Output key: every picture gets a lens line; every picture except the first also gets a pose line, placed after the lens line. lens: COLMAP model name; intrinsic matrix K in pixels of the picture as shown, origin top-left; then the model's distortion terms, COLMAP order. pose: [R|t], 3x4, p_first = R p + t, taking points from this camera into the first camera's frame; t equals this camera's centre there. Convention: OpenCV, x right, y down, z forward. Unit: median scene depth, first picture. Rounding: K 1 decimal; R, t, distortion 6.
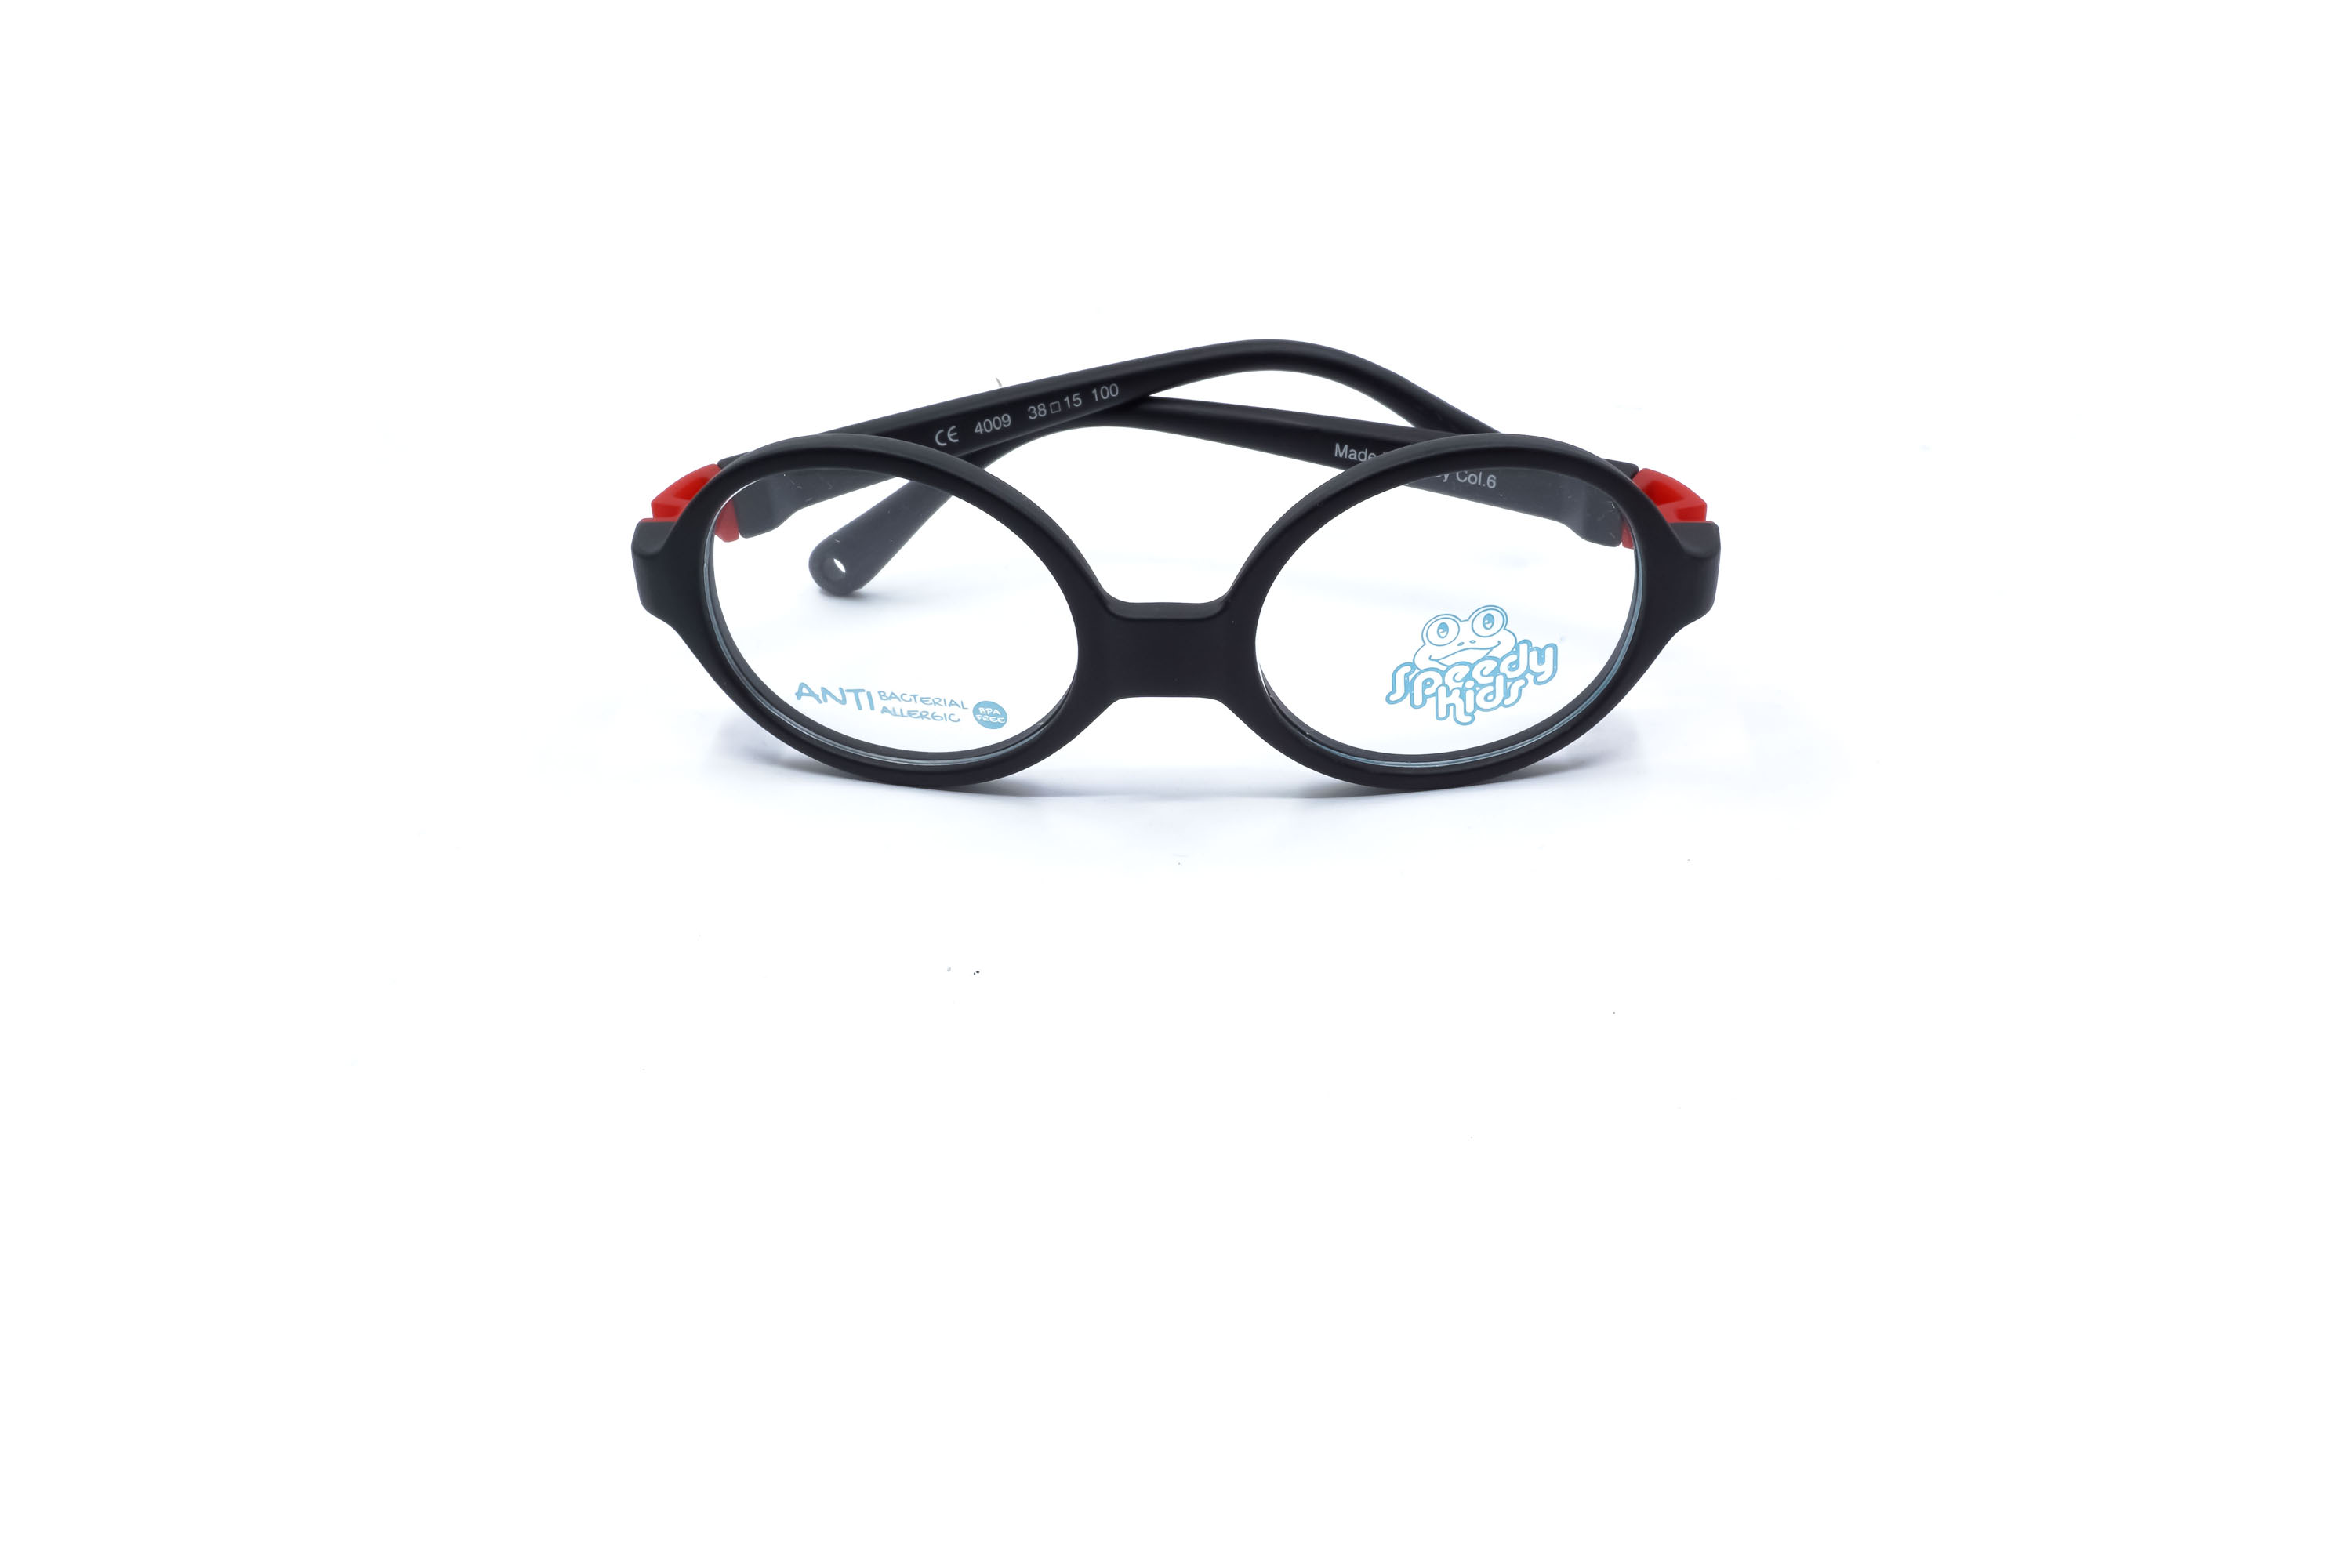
lens RADIAL K [[2399.4, 0, 1176.0], [0, 2399.4, 784.0], [0, 0, 1]] dist [-0.001603, -0.001651]
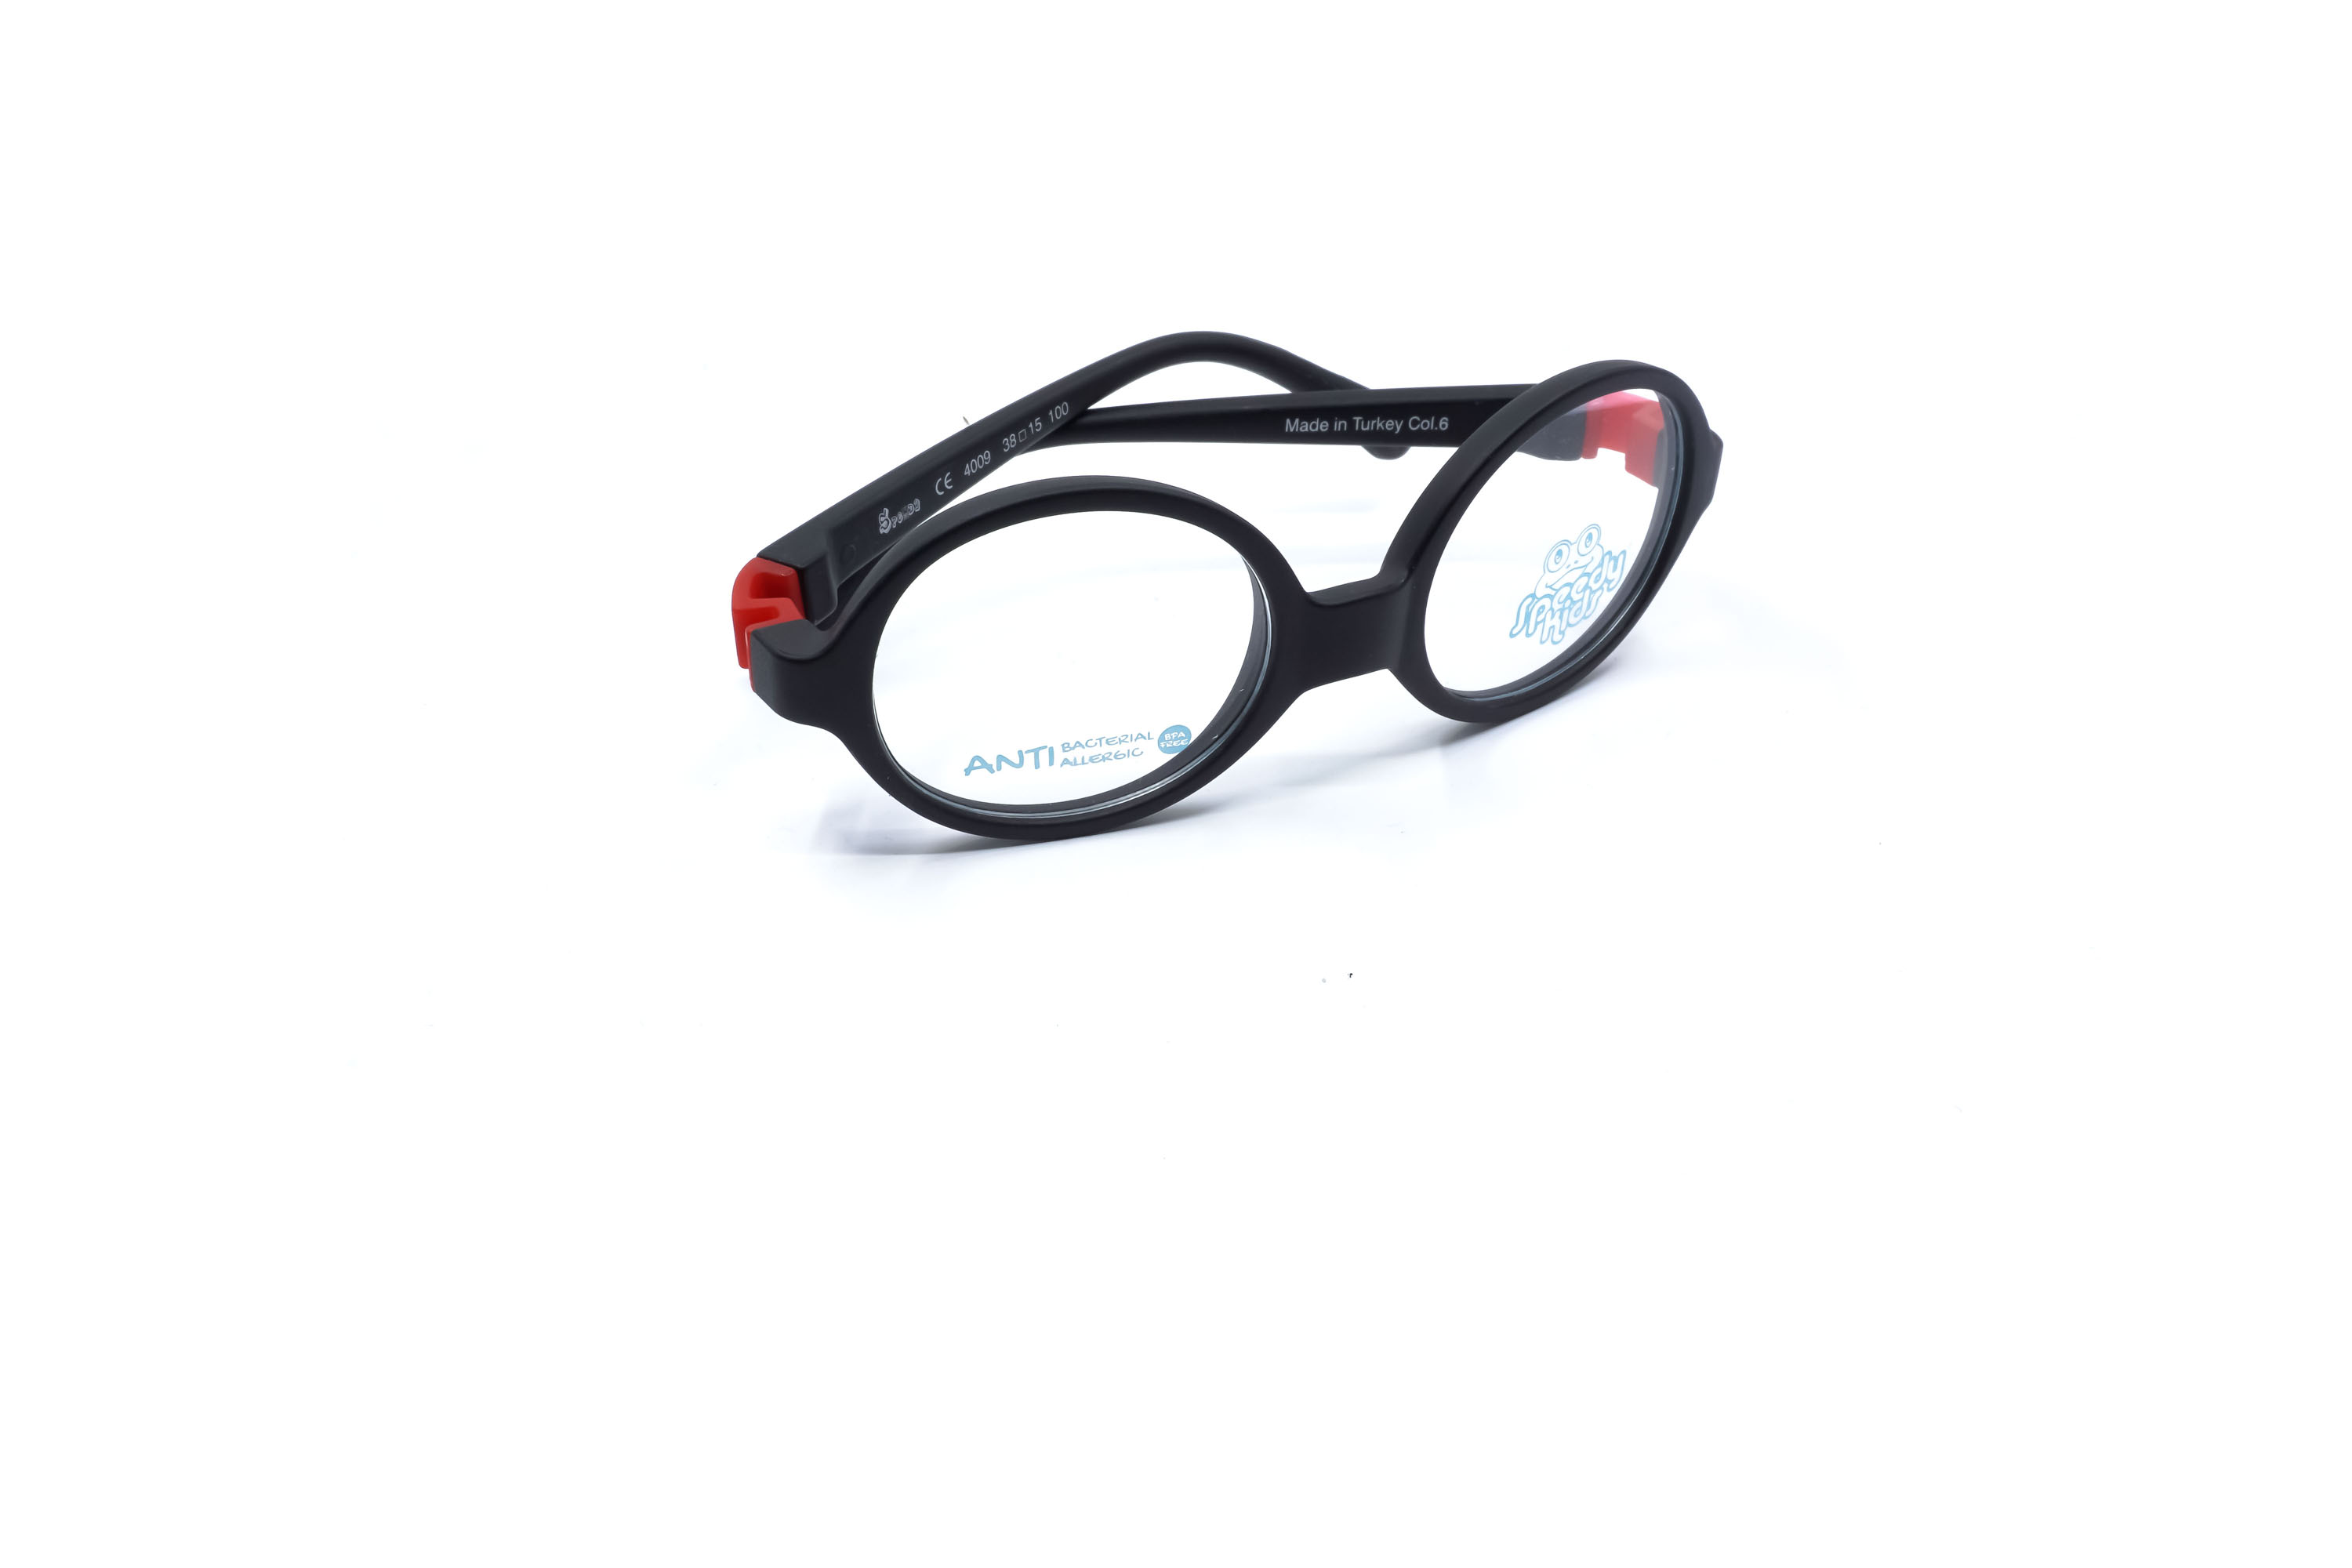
lens RADIAL K [[2399.4, 0, 1176.0], [0, 2399.4, 784.0], [0, 0, 1]] dist [-0.001603, -0.001651]
pose [[0.866762, -0.244824, 0.434495, -0.507104], [0.247730, 0.967488, 0.050958, -0.060951], [-0.432844, 0.063469, 0.899232, 0.120711]]
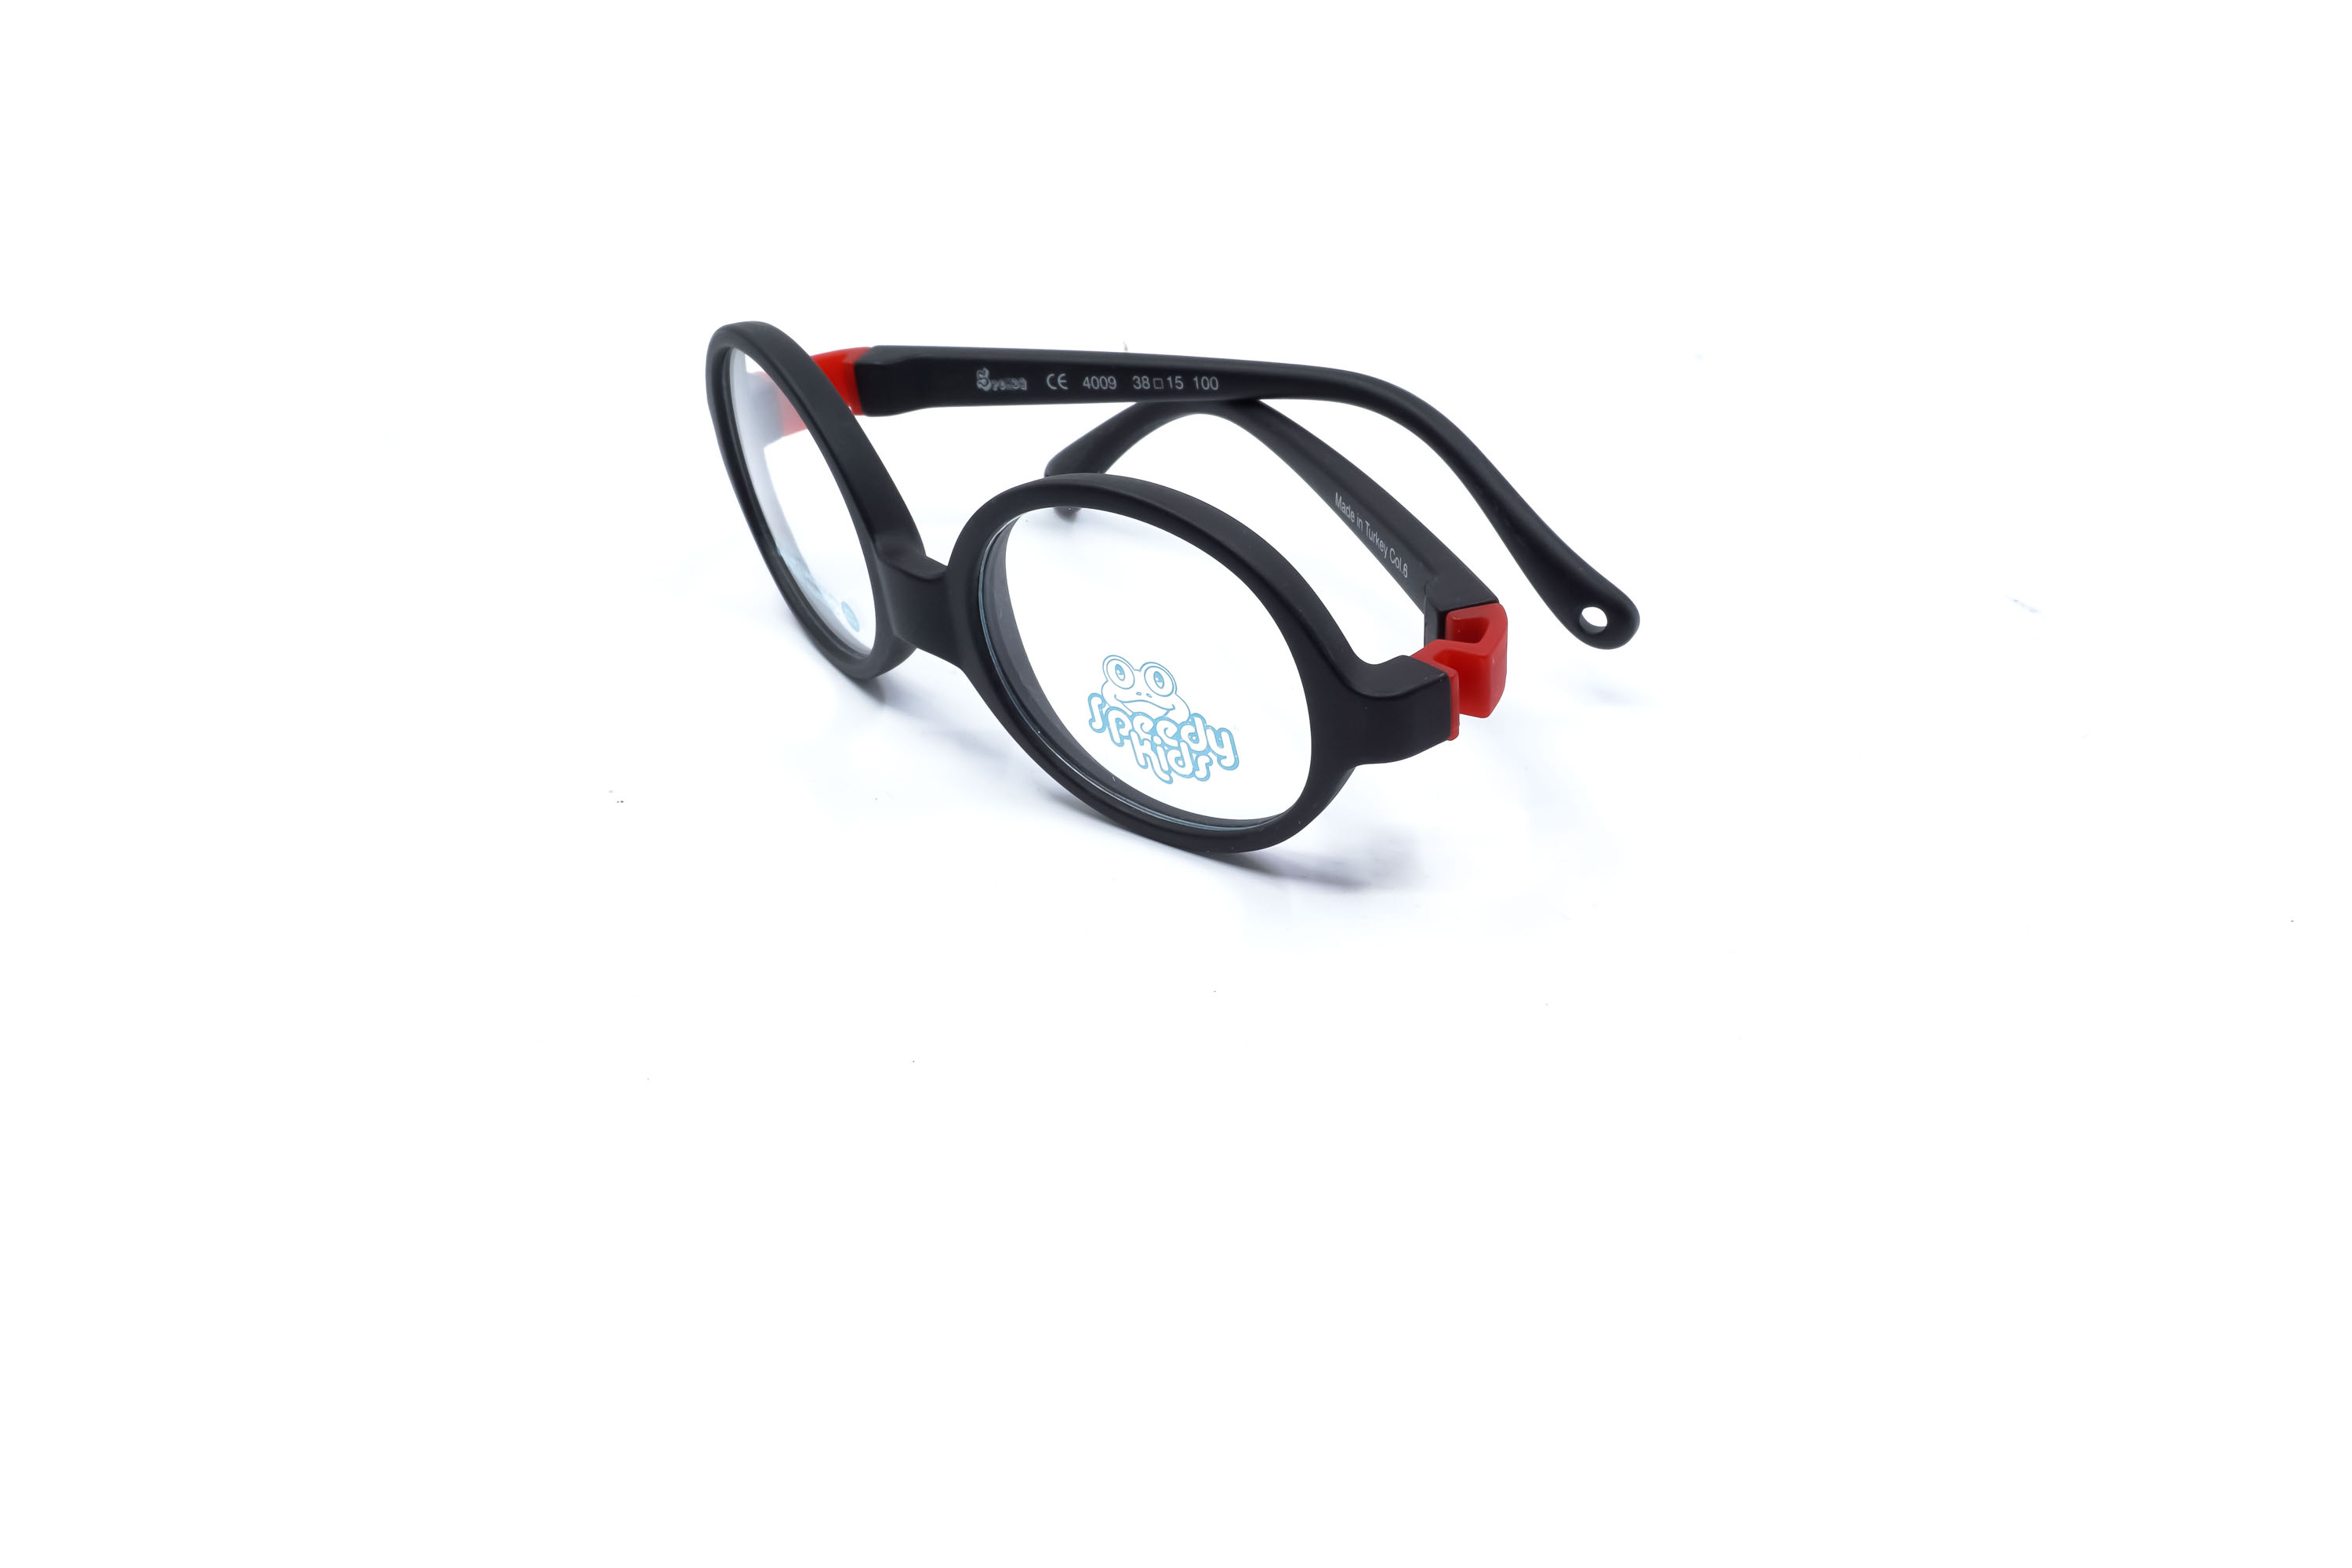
lens RADIAL K [[2399.4, 0, 1176.0], [0, 2399.4, 784.0], [0, 0, 1]] dist [-0.001603, -0.001651]
pose [[0.707486, 0.356562, -0.610187, 0.716831], [-0.347083, 0.927402, 0.139499, -0.161125], [0.615628, 0.113092, 0.779880, 0.252042]]
